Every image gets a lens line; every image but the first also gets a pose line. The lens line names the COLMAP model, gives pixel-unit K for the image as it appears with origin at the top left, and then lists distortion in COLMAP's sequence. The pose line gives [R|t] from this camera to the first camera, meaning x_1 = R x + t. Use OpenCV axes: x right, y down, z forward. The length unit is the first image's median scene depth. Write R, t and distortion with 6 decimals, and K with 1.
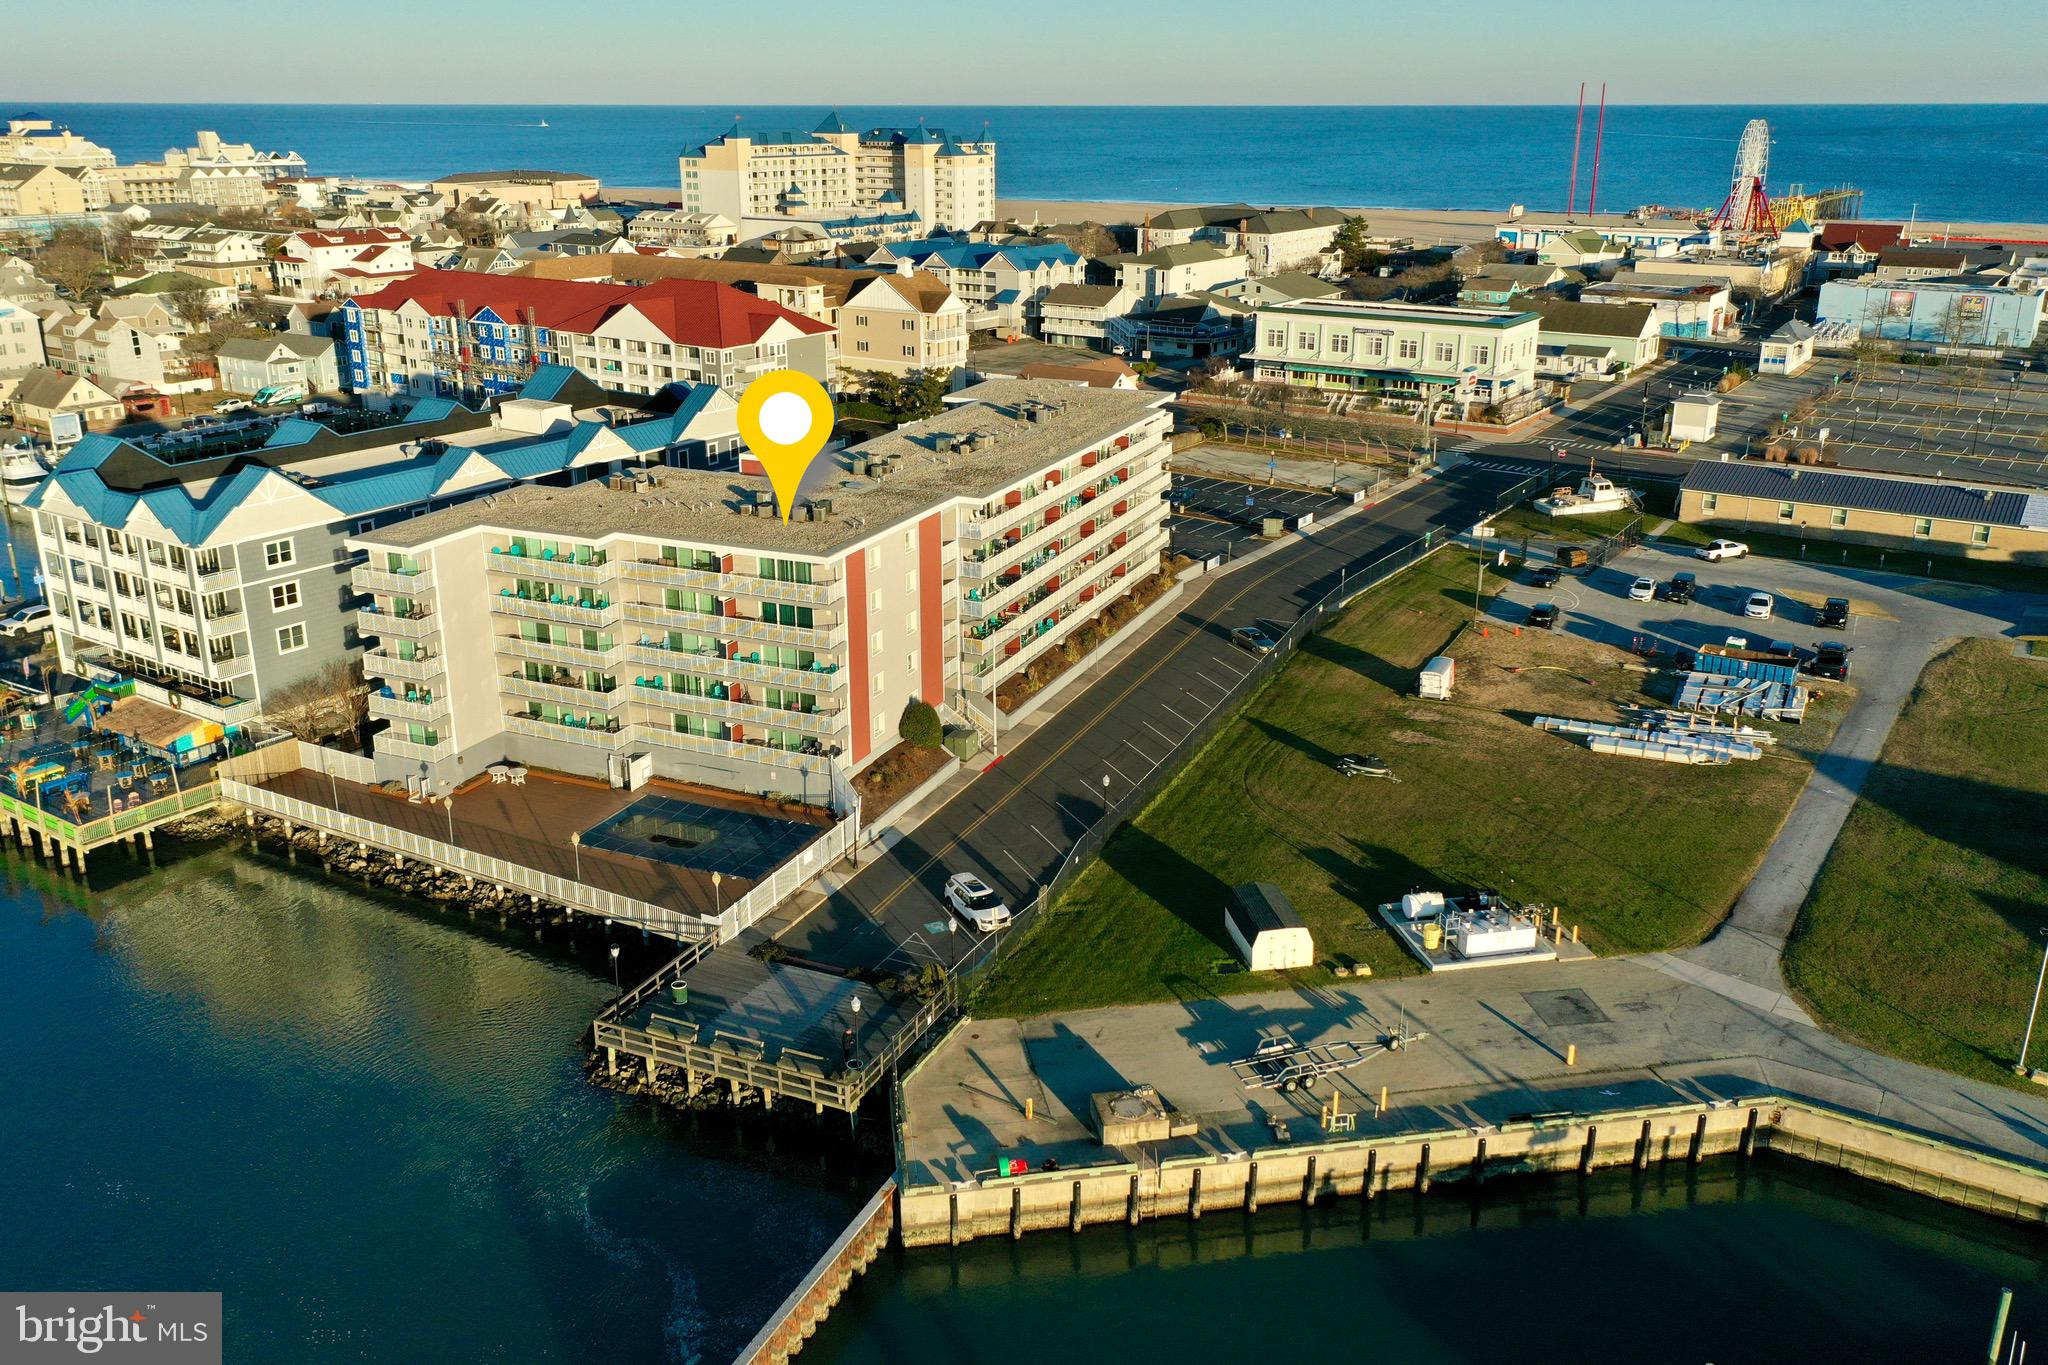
lens RADIAL K [[1679.2, 0, 1024.0], [0, 1679.2, 682.5], [0, 0, 1]] dist [0.009963, 0.003724]
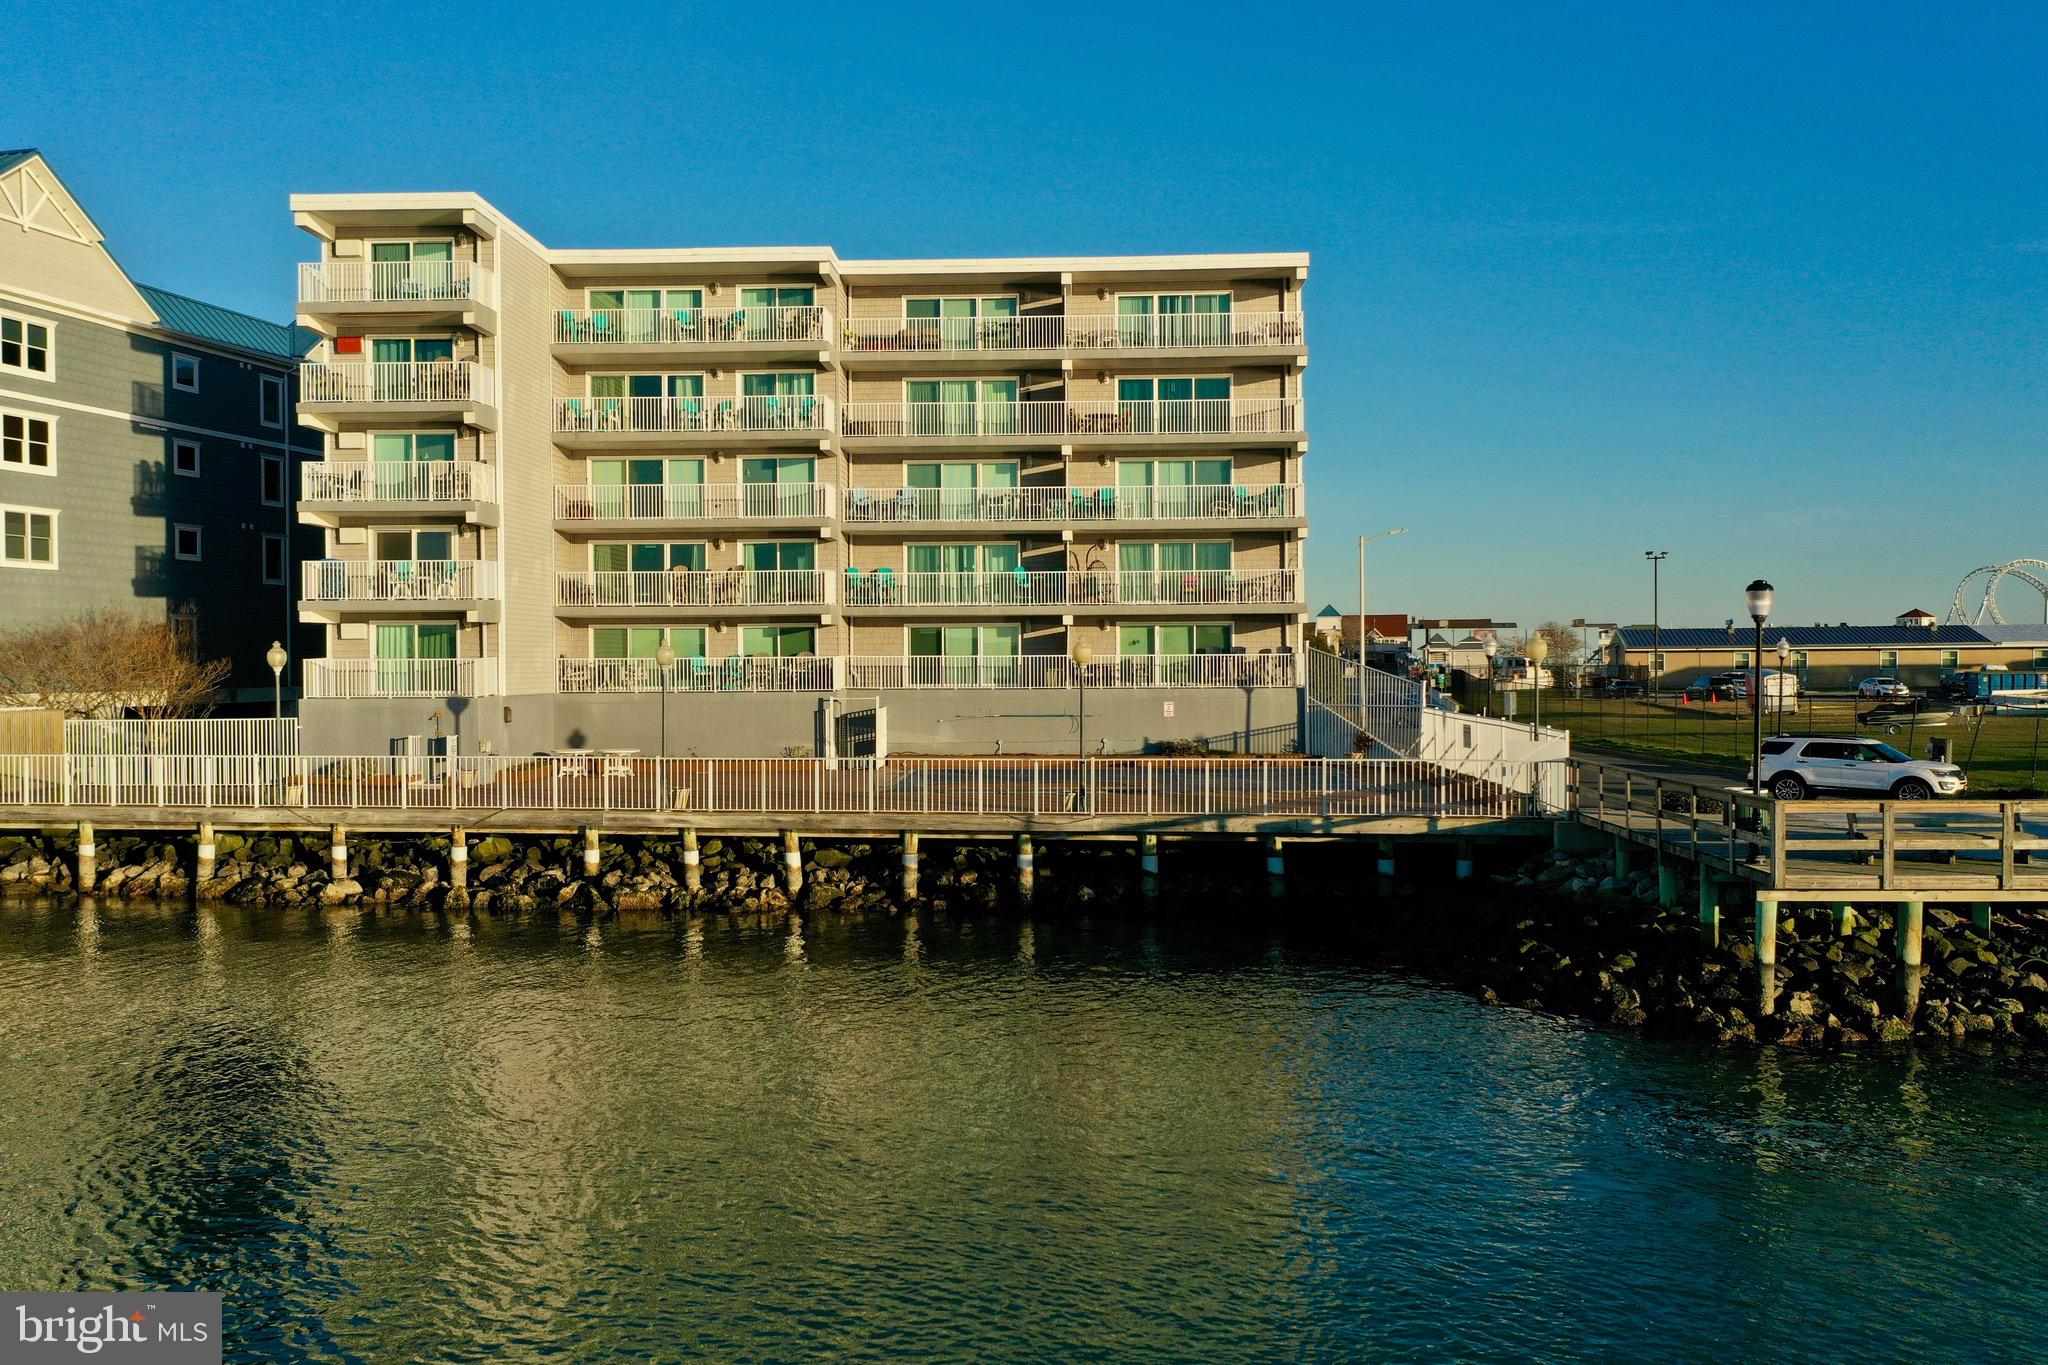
lens RADIAL K [[1612.7, 0, 1018.5], [0, 1612.7, 673.5], [0, 0, 1]] dist [0.010689, 0.000275]
pose [[0.932892, -0.013670, 0.359897, -0.346733], [0.127732, 0.946881, -0.295130, 0.173897], [-0.336745, 0.321295, 0.885083, 0.538293]]
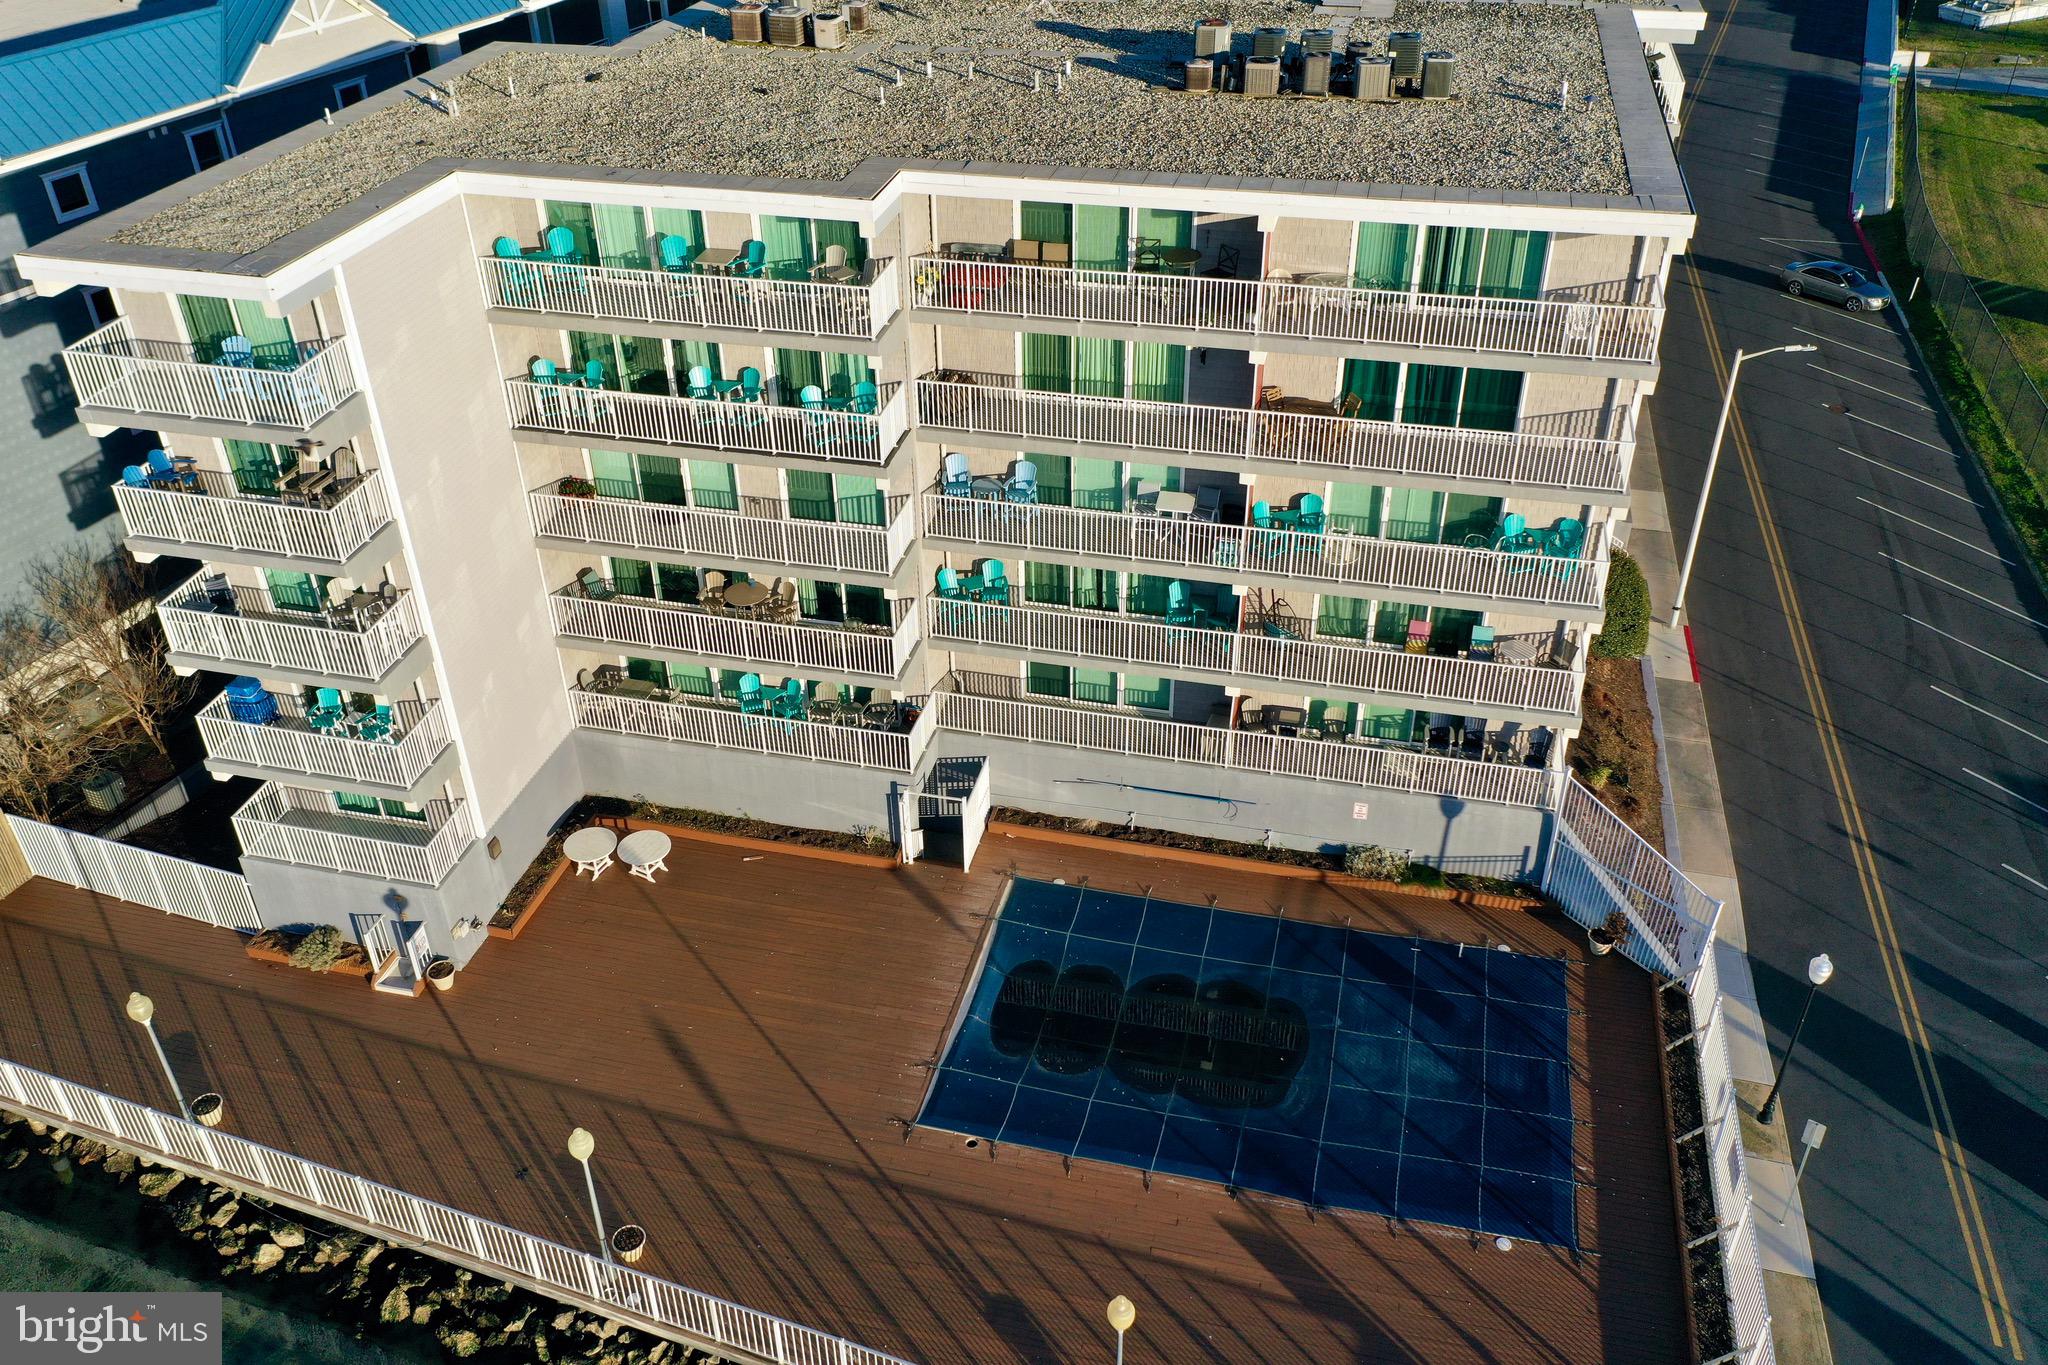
lens RADIAL K [[1612.7, 0, 1018.5], [0, 1612.7, 673.5], [0, 0, 1]] dist [0.010689, 0.000275]
pose [[0.986118, -0.104835, 0.128768, -0.252265], [0.069675, 0.965165, 0.252196, -0.067443], [-0.150722, -0.239723, 0.959070, 0.626594]]
